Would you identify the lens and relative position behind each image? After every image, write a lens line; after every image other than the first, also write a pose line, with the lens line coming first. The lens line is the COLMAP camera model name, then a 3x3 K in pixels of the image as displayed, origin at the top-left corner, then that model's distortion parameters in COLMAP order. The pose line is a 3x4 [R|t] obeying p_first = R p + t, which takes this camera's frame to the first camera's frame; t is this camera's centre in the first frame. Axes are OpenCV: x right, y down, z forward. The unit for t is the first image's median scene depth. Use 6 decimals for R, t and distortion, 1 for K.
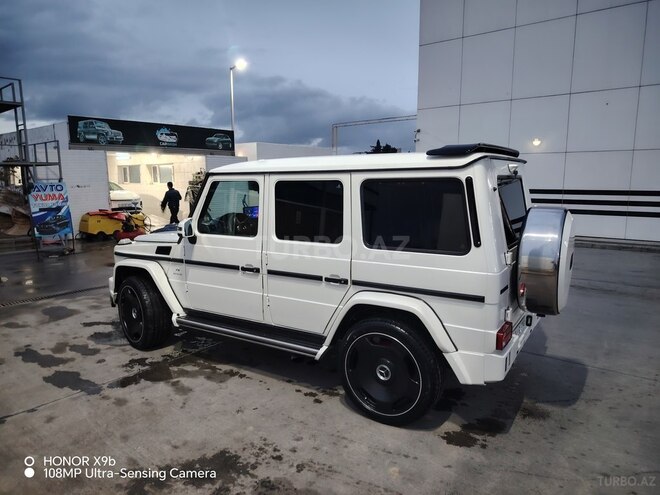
lens RADIAL K [[457.5, 0, 327.5], [0, 457.5, 243.4], [0, 0, 1]] dist [0.059155, -0.083134]
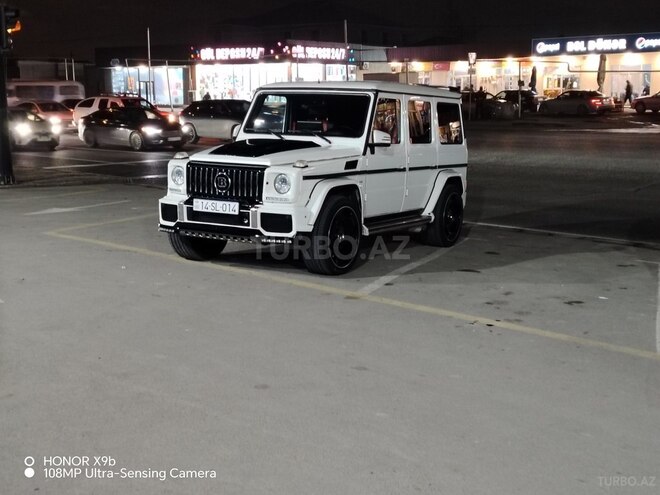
lens RADIAL K [[929.6, 0, 329.7], [0, 929.6, 261.3], [0, 0, 1]] dist [0.013985, 0.002374]
pose [[-0.071587, -0.135958, 0.988125, -2.665771], [0.108757, 0.983696, 0.143228, -0.081203], [-0.991487, 0.117718, -0.055634, 1.341481]]
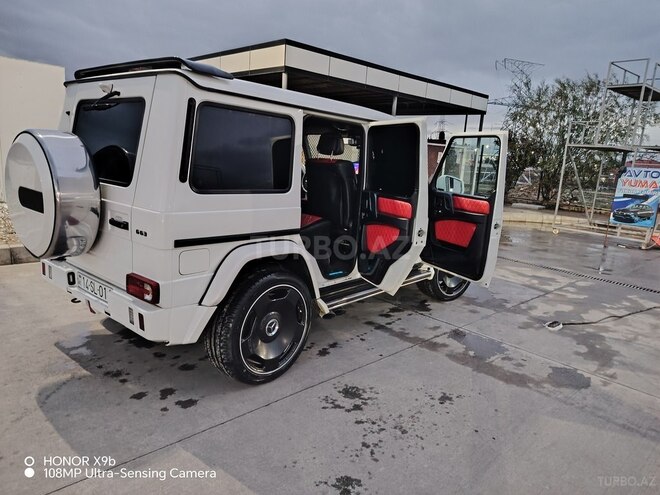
lens RADIAL K [[457.5, 0, 327.5], [0, 457.5, 243.4], [0, 0, 1]] dist [0.059155, -0.083134]
pose [[-0.122856, 0.189648, -0.974135, 1.029413], [-0.208269, 0.954787, 0.212148, -0.135455], [0.970325, 0.228946, -0.077803, 1.289702]]
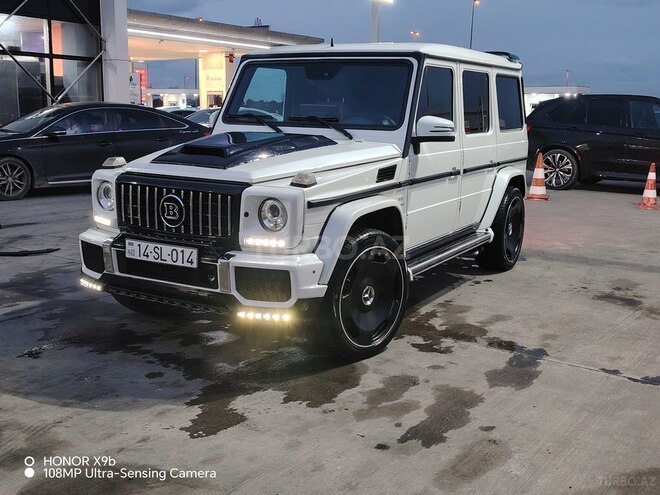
lens RADIAL K [[739.1, 0, 330.0], [0, 739.1, 247.5], [0, 0, 1]] dist [0.149274, -0.350642]
pose [[-0.057656, -0.177019, 0.982517, -1.533863], [0.124830, 0.975152, 0.183018, -0.090470], [-0.990501, 0.133200, -0.034126, 1.274762]]
